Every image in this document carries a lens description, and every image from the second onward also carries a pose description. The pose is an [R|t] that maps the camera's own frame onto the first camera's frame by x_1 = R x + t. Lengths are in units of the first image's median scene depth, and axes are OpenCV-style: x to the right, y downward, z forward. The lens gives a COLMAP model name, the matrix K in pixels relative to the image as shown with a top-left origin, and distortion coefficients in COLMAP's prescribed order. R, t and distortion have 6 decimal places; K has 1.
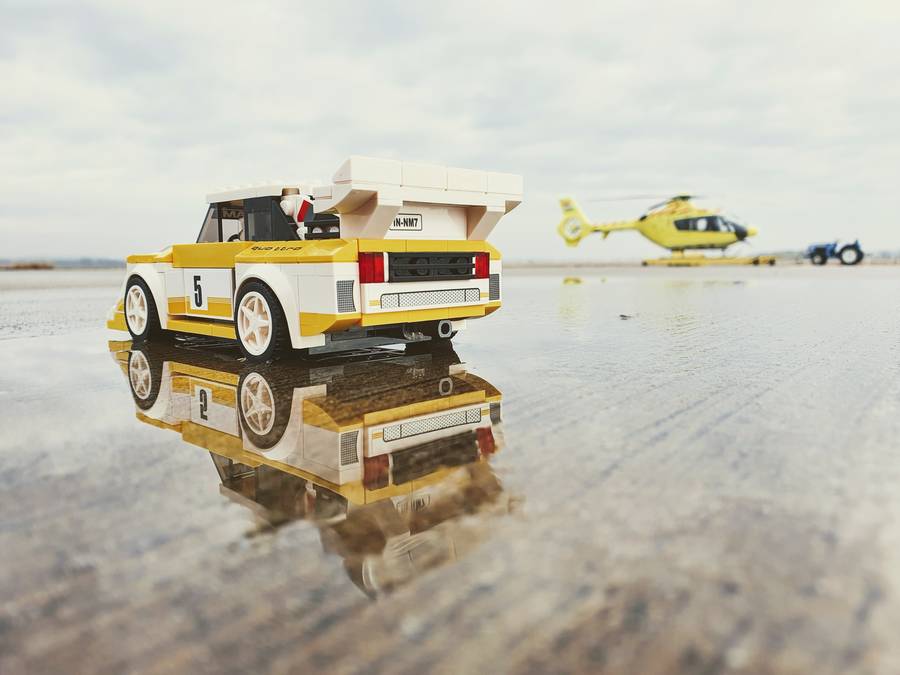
lens RADIAL K [[722.5, 0, 450.0], [0, 722.5, 337.5], [0, 0, 1]] dist [0.204812, -0.001376]
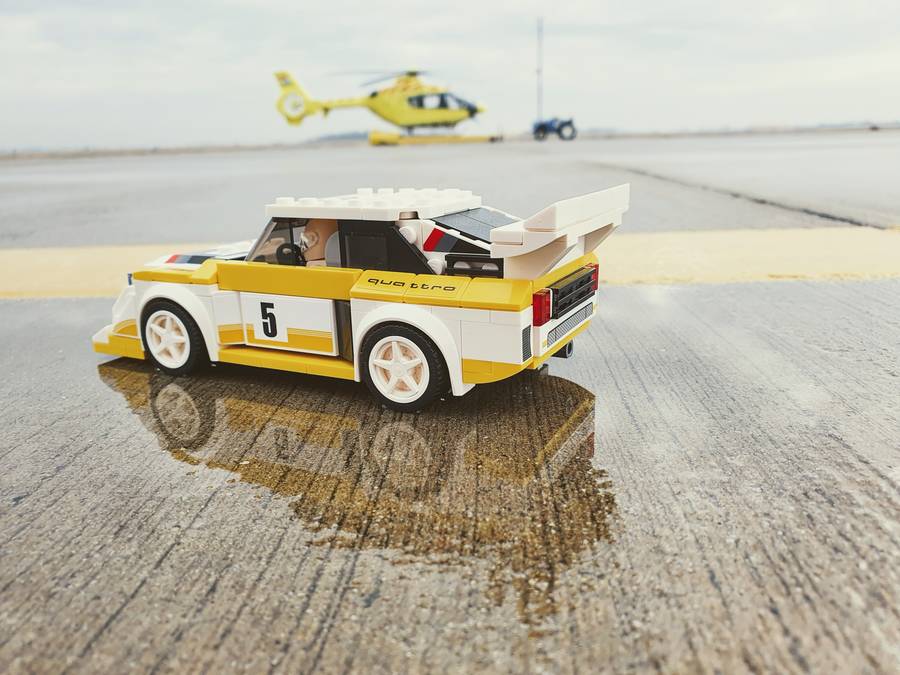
lens RADIAL K [[722.5, 0, 450.0], [0, 722.5, 337.5], [0, 0, 1]] dist [0.204812, -0.001376]
pose [[0.944971, -0.099883, 0.311534, -0.465887], [0.051277, 0.985704, 0.160493, -0.194100], [-0.323111, -0.135686, 0.936583, 0.130390]]
